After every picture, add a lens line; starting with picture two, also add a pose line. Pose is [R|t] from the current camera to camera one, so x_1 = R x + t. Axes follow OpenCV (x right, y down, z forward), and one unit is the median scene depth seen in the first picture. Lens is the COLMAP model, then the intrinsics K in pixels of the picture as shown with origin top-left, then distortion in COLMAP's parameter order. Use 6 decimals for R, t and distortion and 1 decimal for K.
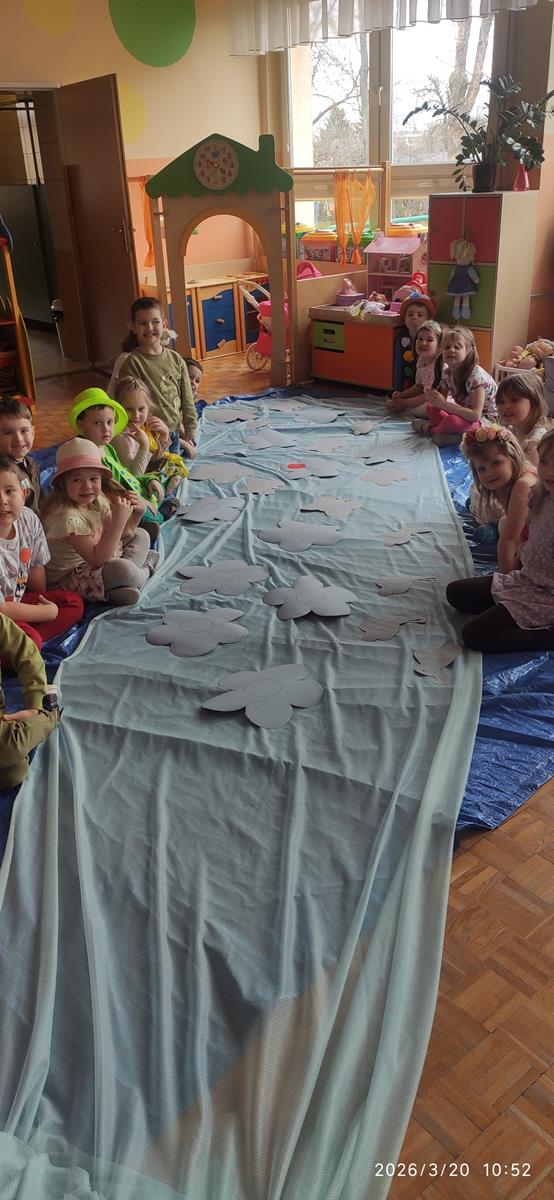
lens RADIAL K [[925.1, 0, 282.4], [0, 925.1, 600.2], [0, 0, 1]] dist [0.084770, -0.120132]
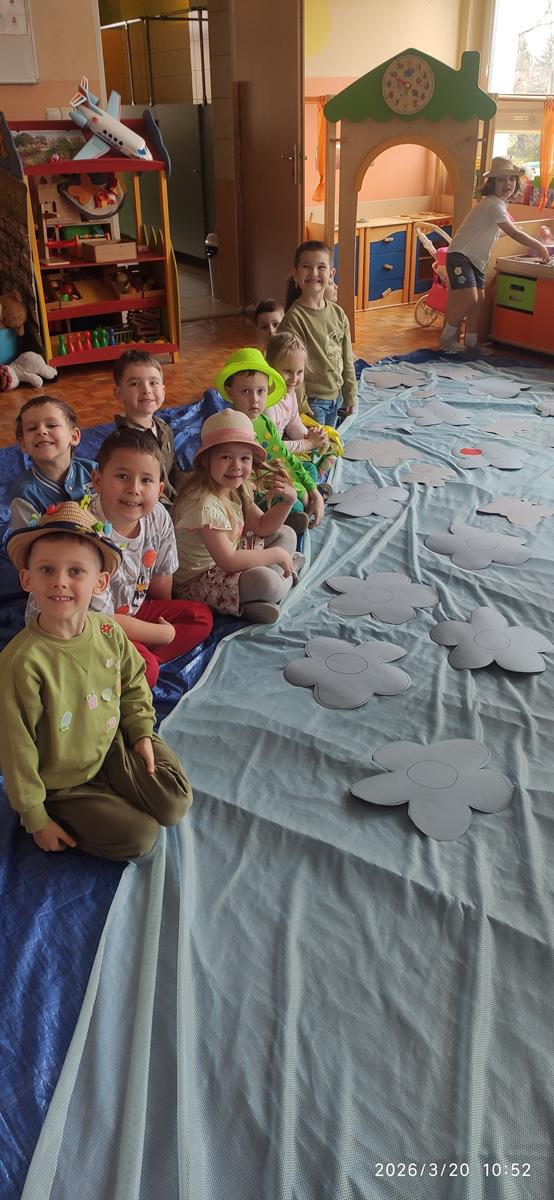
lens RADIAL K [[925.1, 0, 274.7], [0, 925.1, 598.8], [0, 0, 1]] dist [0.084770, -0.120132]
pose [[0.985806, 0.105517, -0.130589, -0.030345], [-0.097729, 0.993108, 0.064693, -0.040588], [0.136515, -0.051012, 0.989324, 0.108741]]
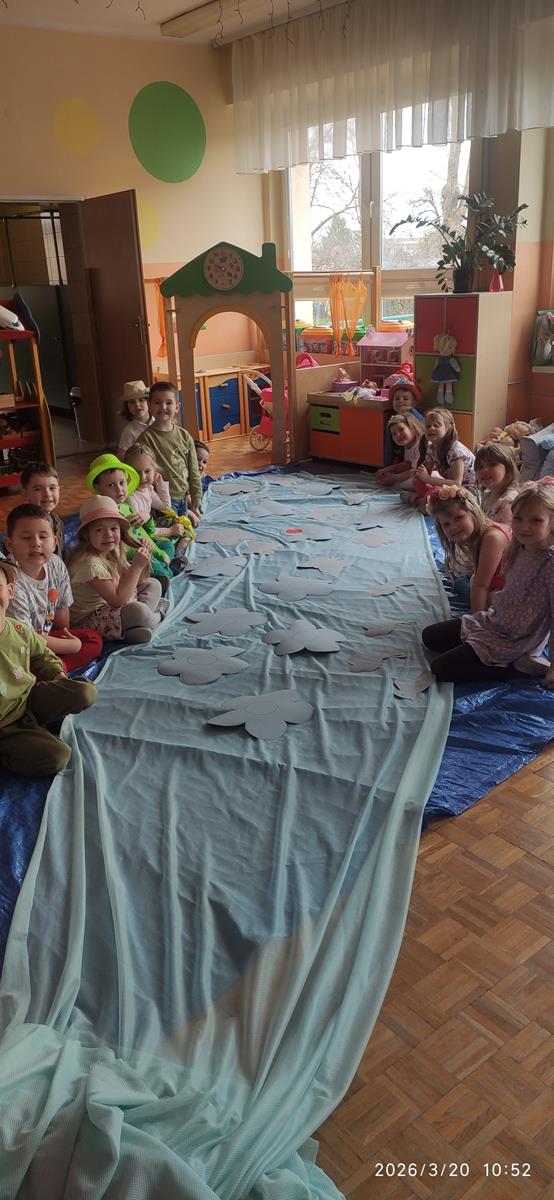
lens RADIAL K [[925.1, 0, 281.9], [0, 925.1, 596.2], [0, 0, 1]] dist [0.084770, -0.120132]
pose [[0.999988, 0.003719, -0.003061, 0.003663], [-0.003999, 0.995254, -0.097231, 0.032411], [0.002685, 0.097242, 0.995257, -0.070031]]
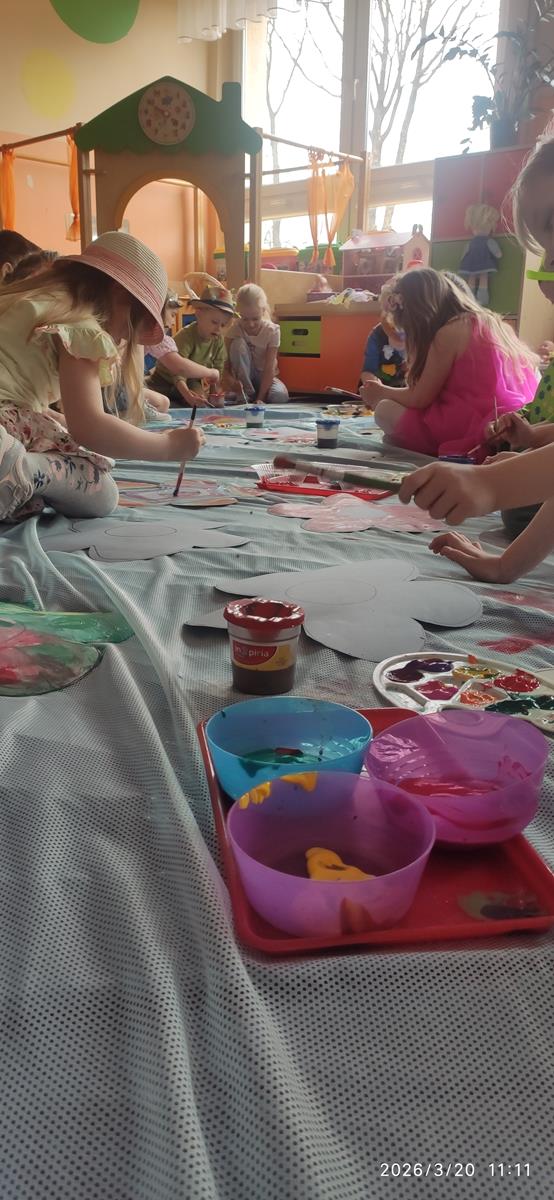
lens RADIAL K [[925.1, 0, 278.0], [0, 925.1, 597.7], [0, 0, 1]] dist [0.084770, -0.120132]
pose [[0.992948, 0.033990, 0.113574, -0.055903], [-0.012110, 0.982086, -0.188045, 0.092045], [-0.117932, 0.185343, 0.975572, 0.299722]]
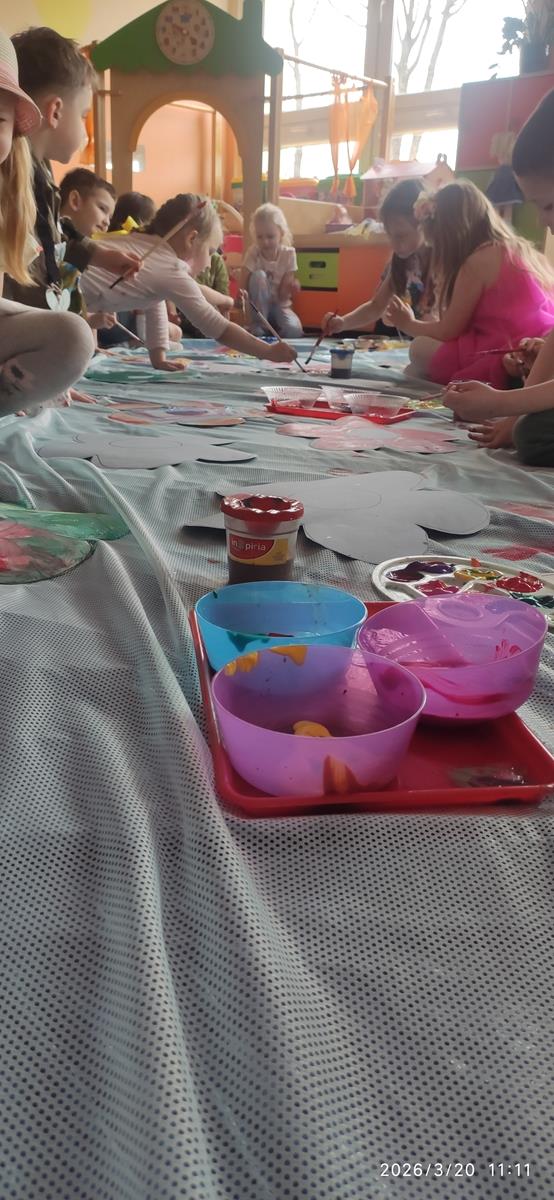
lens RADIAL K [[925.1, 0, 277.5], [0, 925.1, 598.4], [0, 0, 1]] dist [0.084770, -0.120132]
pose [[0.993327, 0.053011, 0.102427, -0.052071], [-0.038768, 0.989901, -0.136357, 0.102682], [-0.108621, 0.131476, 0.985350, 0.305991]]
